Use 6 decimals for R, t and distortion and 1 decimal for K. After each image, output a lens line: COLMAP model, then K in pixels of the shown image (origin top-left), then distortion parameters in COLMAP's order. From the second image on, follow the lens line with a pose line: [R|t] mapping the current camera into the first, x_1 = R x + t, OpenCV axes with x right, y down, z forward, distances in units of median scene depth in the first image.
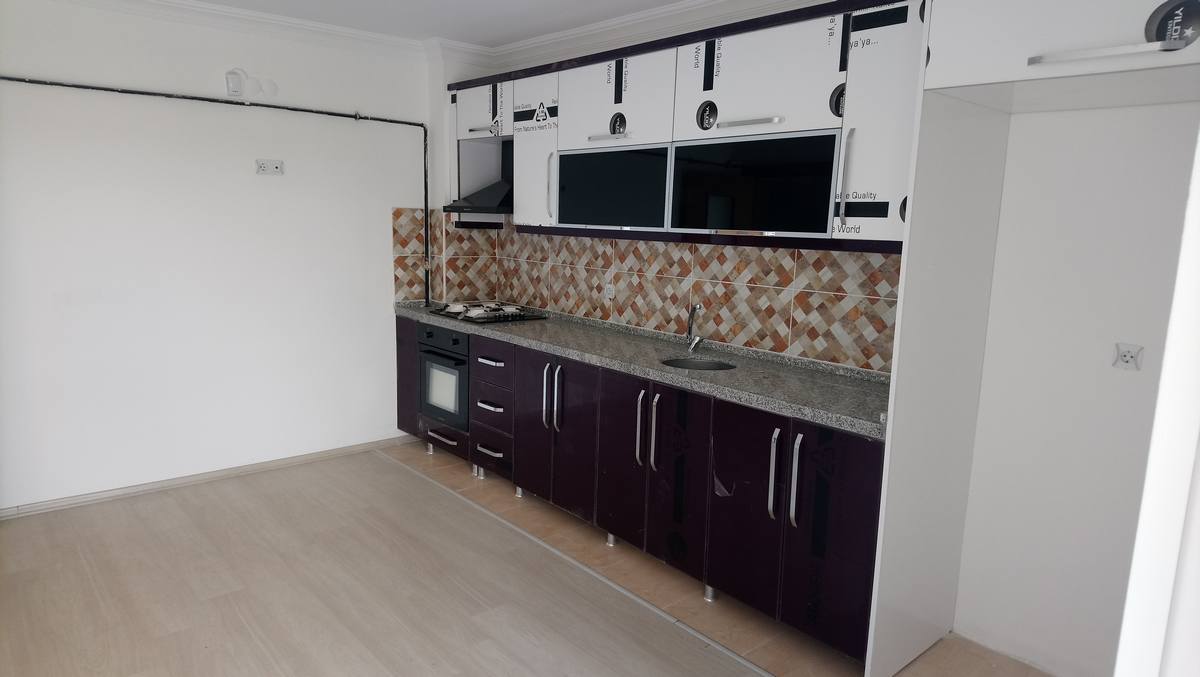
lens RADIAL K [[752.2, 0, 600.0], [0, 752.2, 338.5], [0, 0, 1]] dist [0.236490, -0.389907]
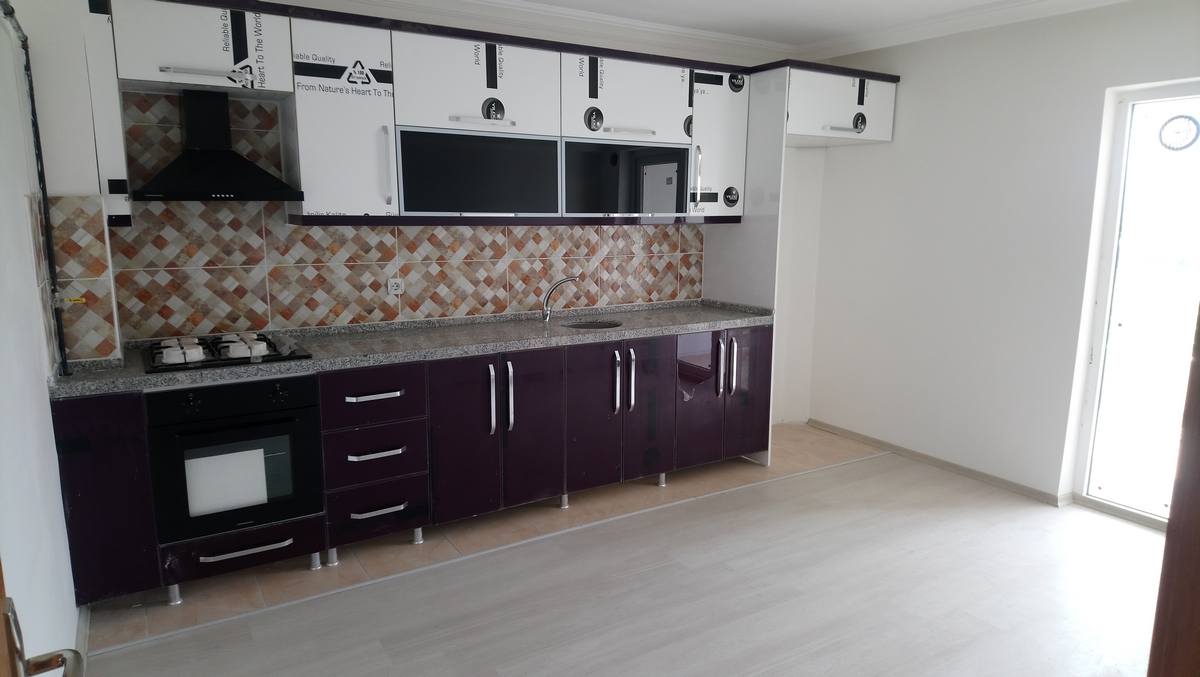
lens RADIAL K [[752.2, 0, 600.0], [0, 752.2, 338.5], [0, 0, 1]] dist [0.236490, -0.389907]
pose [[0.157068, -0.201062, 0.966904, -0.939063], [0.155219, 0.971914, 0.176889, -0.141899], [-0.975314, 0.122299, 0.183865, 0.693813]]
